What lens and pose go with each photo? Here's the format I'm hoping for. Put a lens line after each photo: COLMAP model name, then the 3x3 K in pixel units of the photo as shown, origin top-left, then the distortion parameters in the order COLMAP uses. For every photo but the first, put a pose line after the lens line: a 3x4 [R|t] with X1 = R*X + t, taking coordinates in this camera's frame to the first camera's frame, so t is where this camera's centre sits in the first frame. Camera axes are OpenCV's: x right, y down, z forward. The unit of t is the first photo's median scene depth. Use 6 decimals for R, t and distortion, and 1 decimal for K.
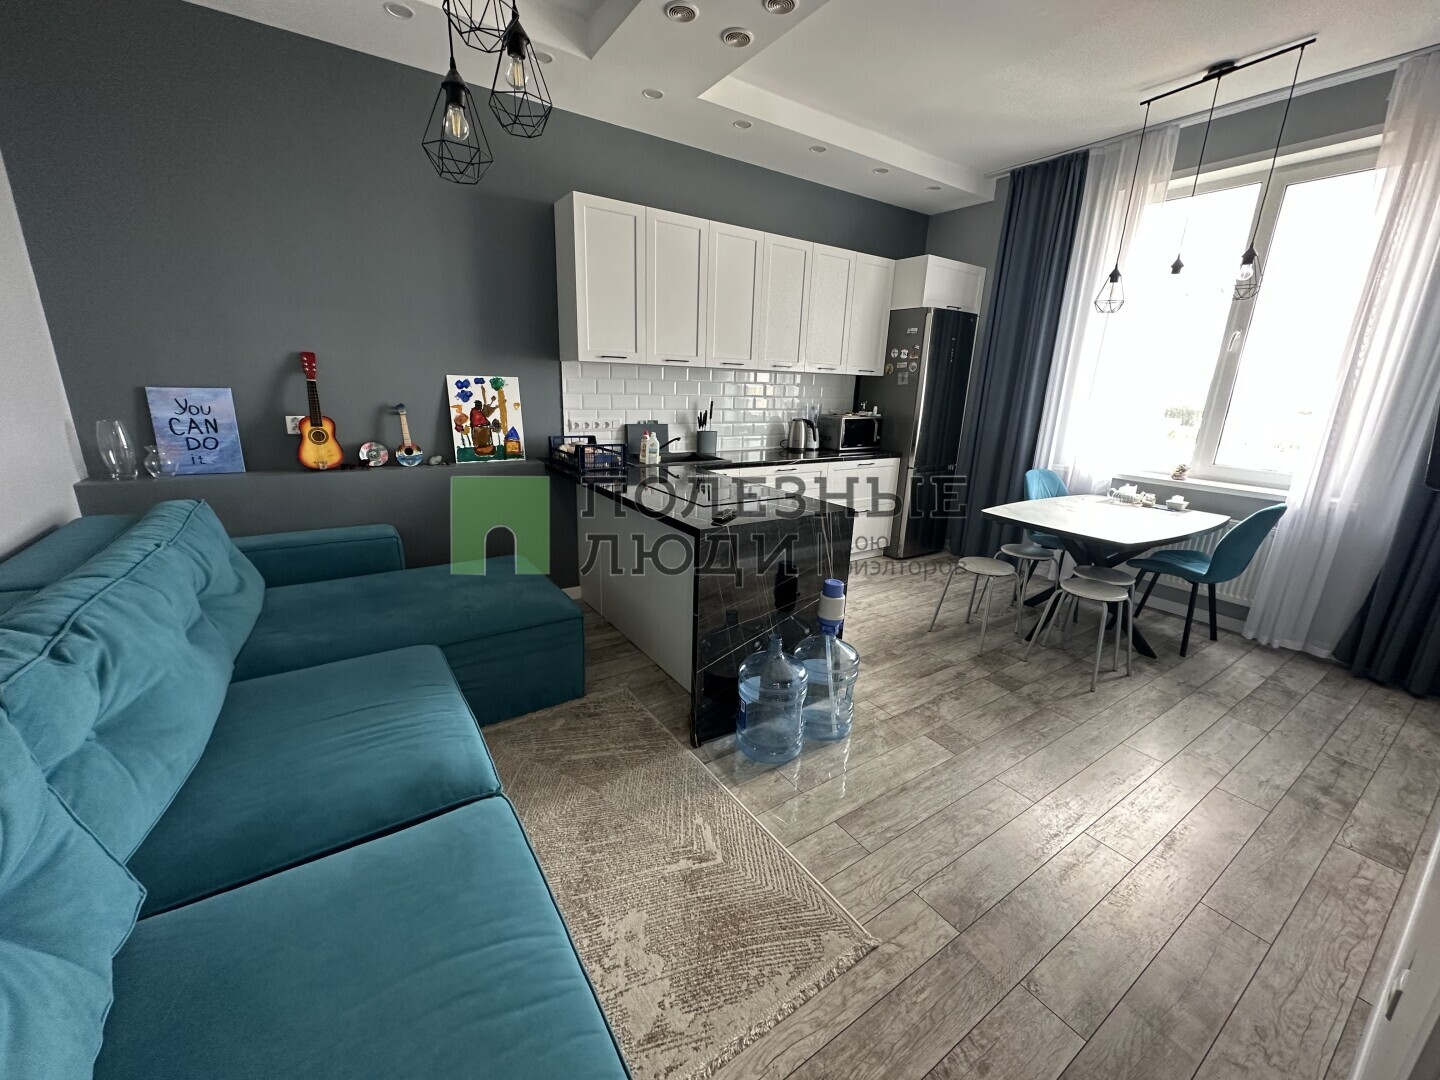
lens RADIAL K [[570.2, 0, 716.4], [0, 570.2, 540.5], [0, 0, 1]] dist [-0.007756, 0.000370]
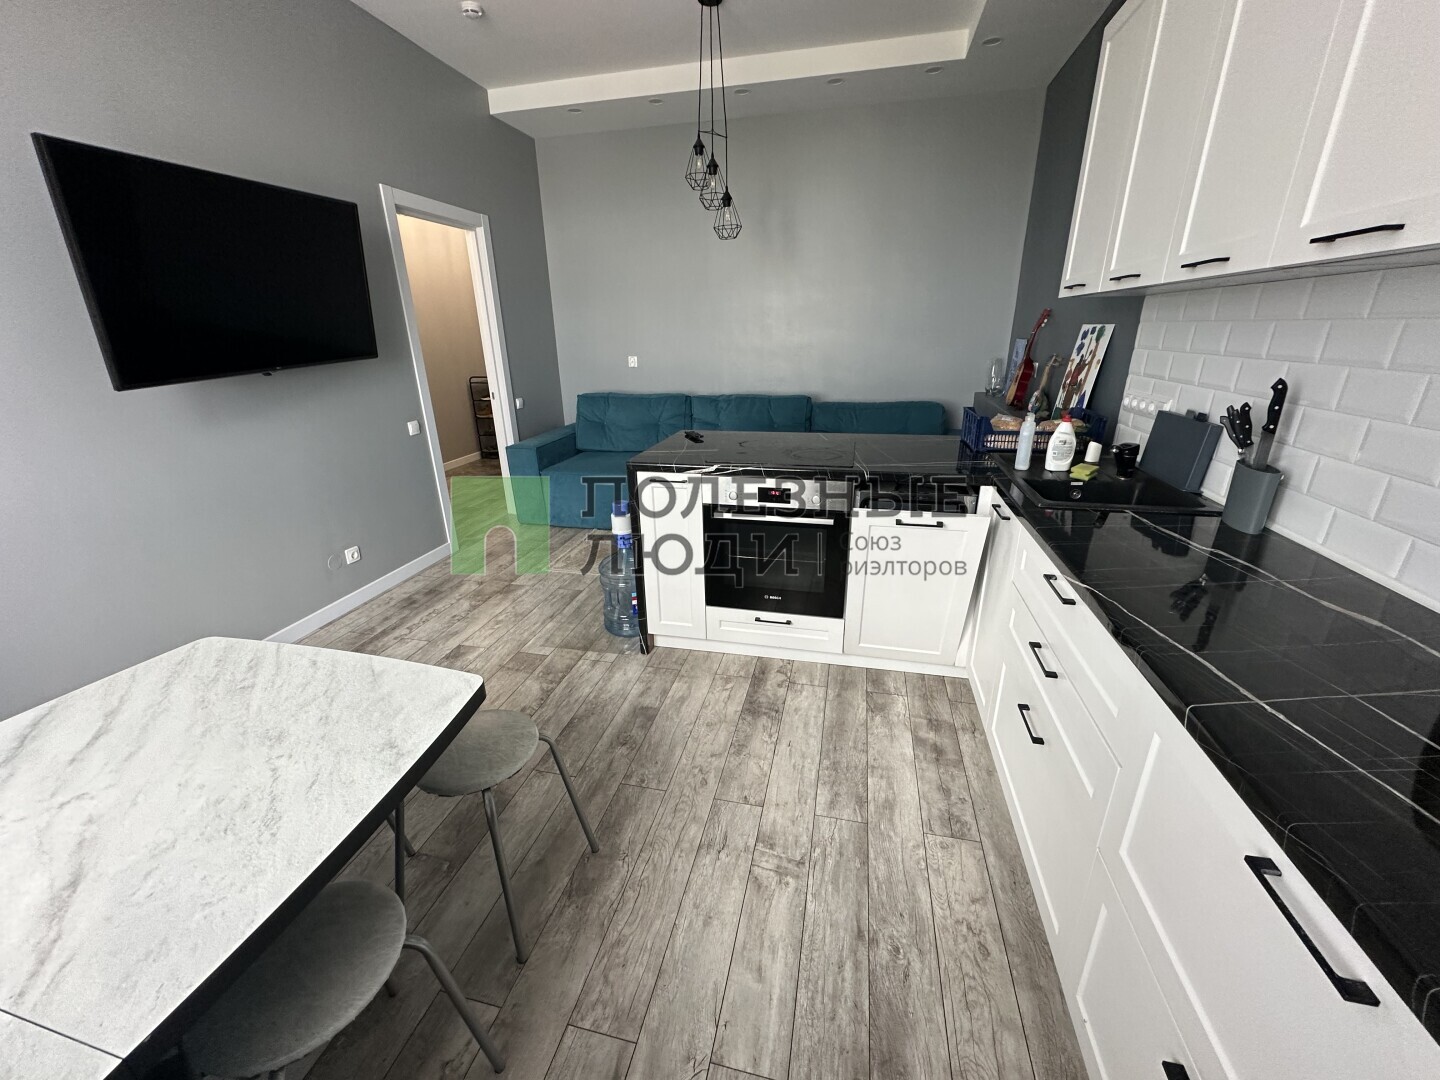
lens RADIAL K [[570.2, 0, 716.5], [0, 570.2, 536.9], [0, 0, 1]] dist [-0.007756, 0.000370]
pose [[-0.731176, 0.215299, -0.647324, 0.566220], [-0.191452, 0.845998, 0.497629, -0.328373], [0.654774, 0.487785, -0.577353, 1.245759]]
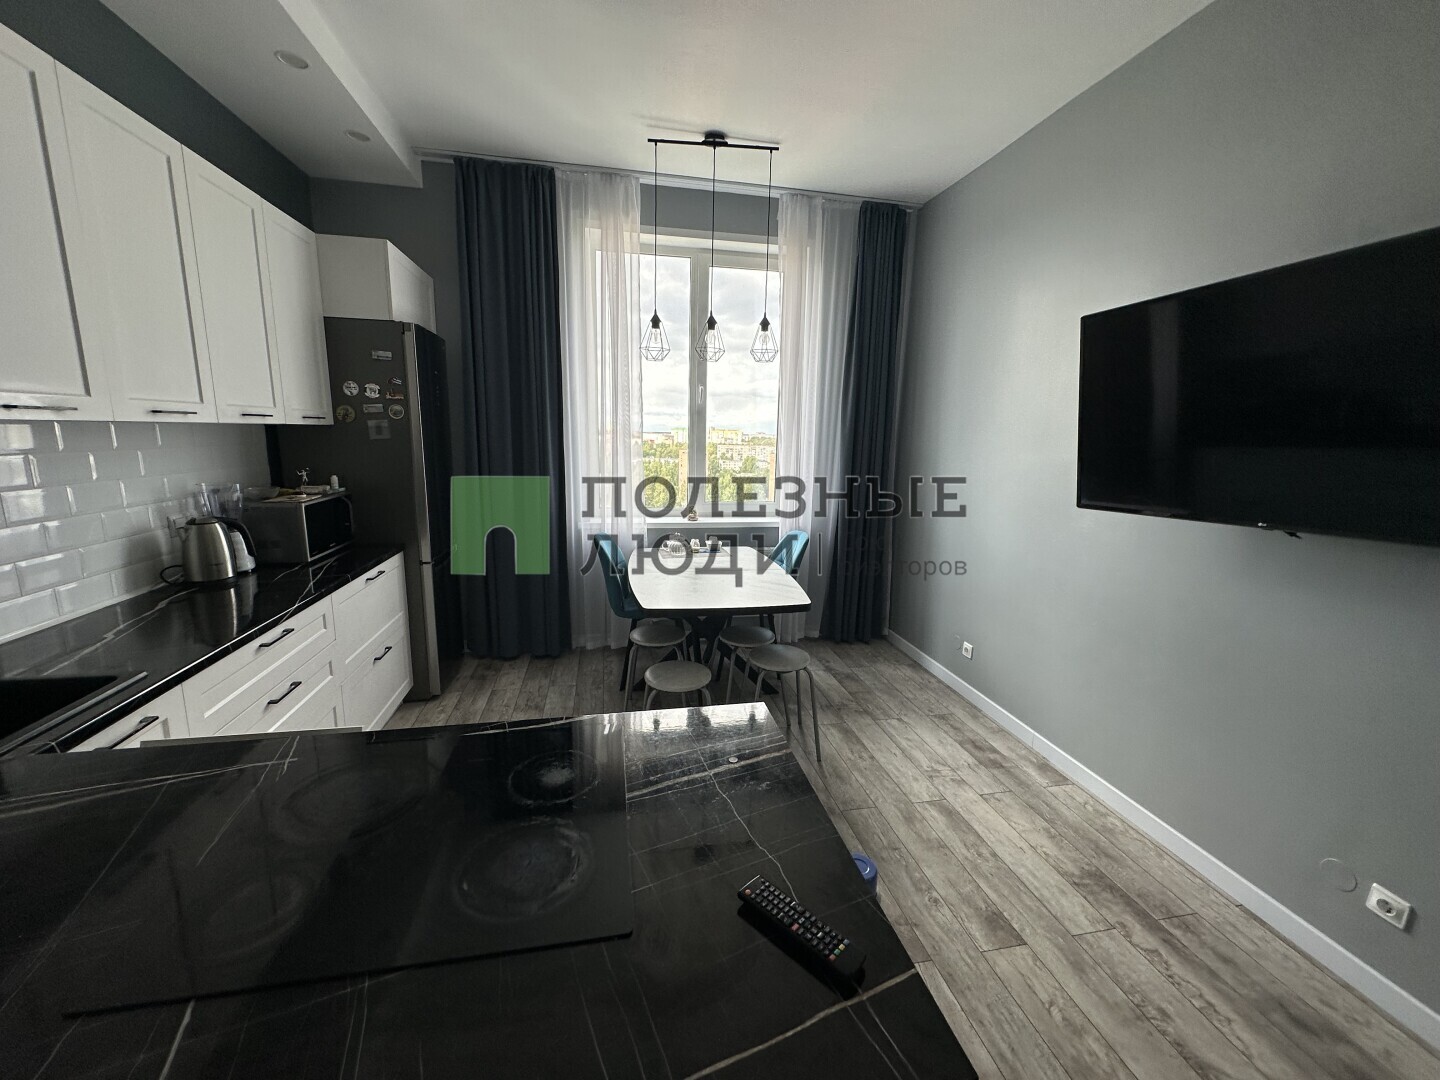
lens RADIAL K [[570.2, 0, 720.3], [0, 570.2, 539.5], [0, 0, 1]] dist [-0.007756, 0.000370]
pose [[0.380144, -0.192303, 0.904715, -0.160442], [0.238106, 0.965527, 0.105182, -0.194893], [-0.893754, 0.175434, 0.412828, 0.579851]]
